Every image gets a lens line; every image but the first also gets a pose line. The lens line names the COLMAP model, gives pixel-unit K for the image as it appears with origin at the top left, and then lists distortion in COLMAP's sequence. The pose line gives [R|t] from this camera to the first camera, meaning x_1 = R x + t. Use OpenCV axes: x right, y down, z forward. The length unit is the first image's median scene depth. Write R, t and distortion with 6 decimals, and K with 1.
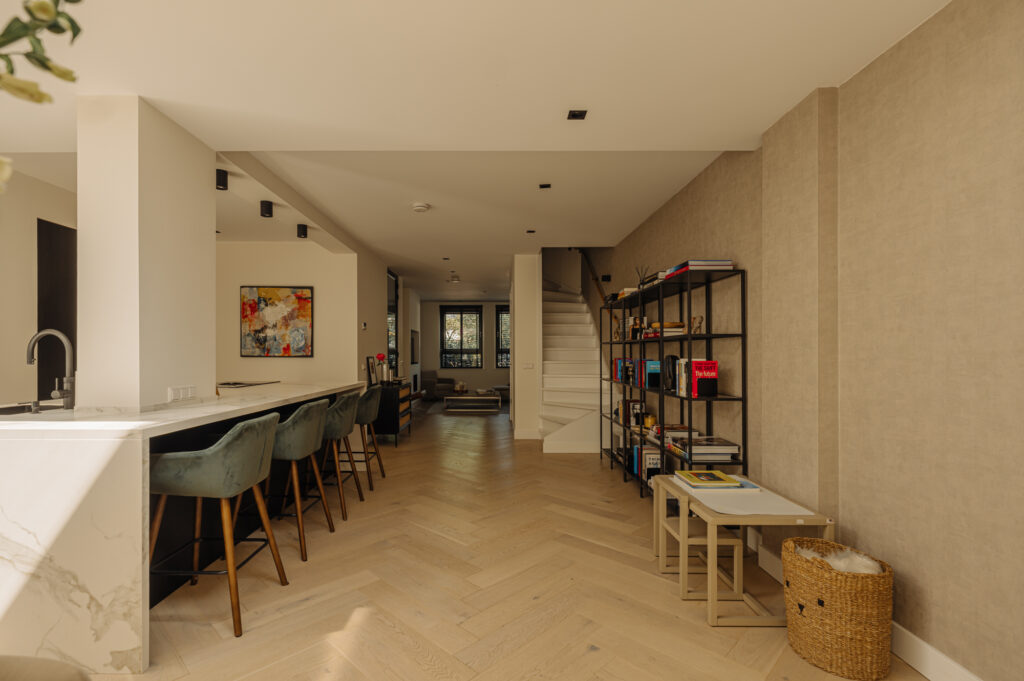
lens RADIAL K [[481.4, 0, 494.0], [0, 481.4, 355.3], [0, 0, 1]] dist [0.000306, -0.000542]
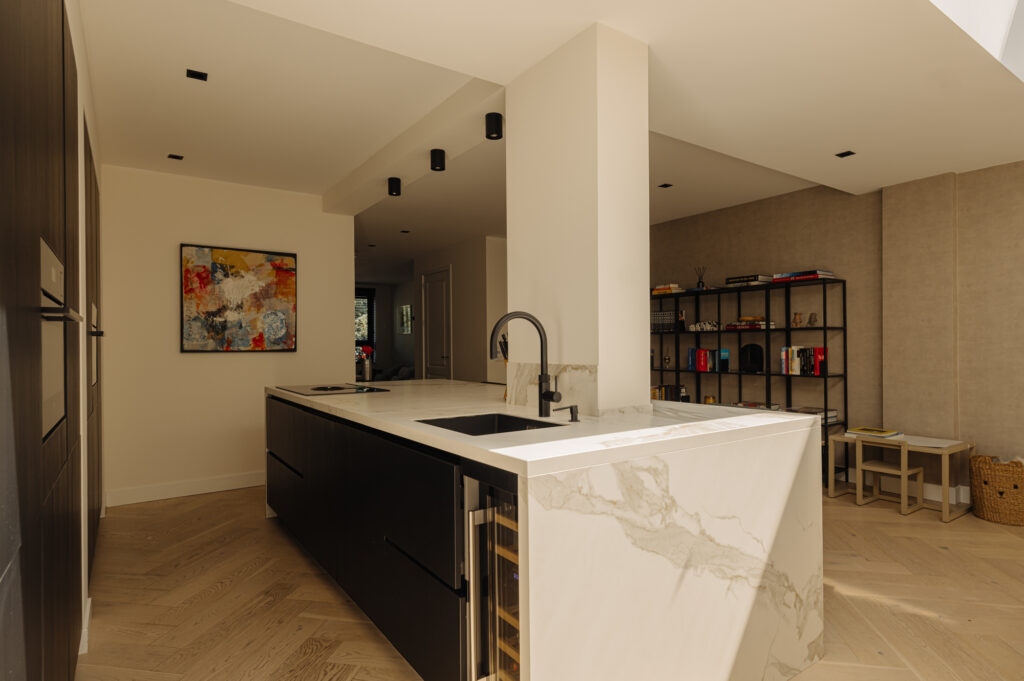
lens RADIAL K [[560.6, 0, 509.6], [0, 560.6, 344.6], [0, 0, 1]] dist [0.003314, -0.000796]
pose [[0.818837, -0.007138, 0.573982, -0.599944], [0.011017, 0.999934, -0.003282, -0.000072], [-0.573921, 0.009011, 0.818861, 0.124844]]
